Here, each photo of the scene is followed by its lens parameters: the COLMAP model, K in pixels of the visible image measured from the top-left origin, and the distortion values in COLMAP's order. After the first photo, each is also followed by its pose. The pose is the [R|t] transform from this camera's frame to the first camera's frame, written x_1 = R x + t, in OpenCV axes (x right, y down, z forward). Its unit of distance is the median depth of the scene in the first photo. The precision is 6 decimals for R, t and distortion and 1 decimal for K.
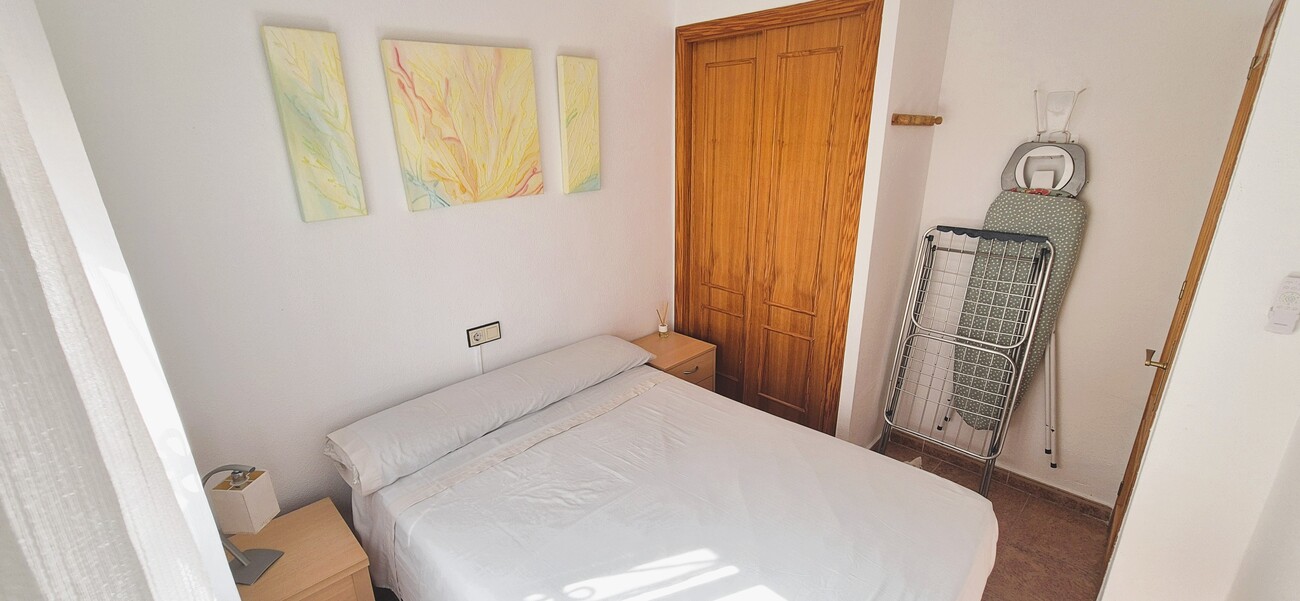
lens RADIAL K [[533.0, 0, 652.8], [0, 533.0, 301.4], [0, 0, 1]] dist [-0.002653, -0.000089]
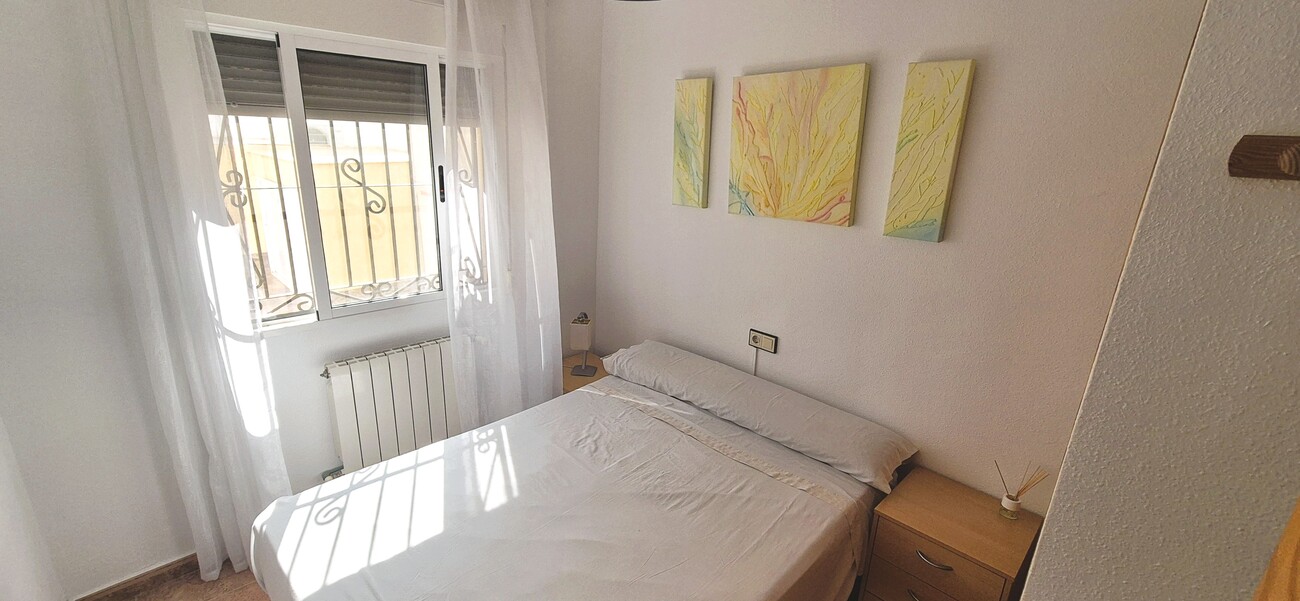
lens RADIAL K [[533.0, 0, 651.4], [0, 533.0, 301.5], [0, 0, 1]] dist [-0.002653, -0.000089]
pose [[0.000892, 0.295705, -0.955279, 0.738012], [-0.343051, 0.897400, 0.277468, -0.250011], [0.939316, 0.327462, 0.102242, 0.725284]]
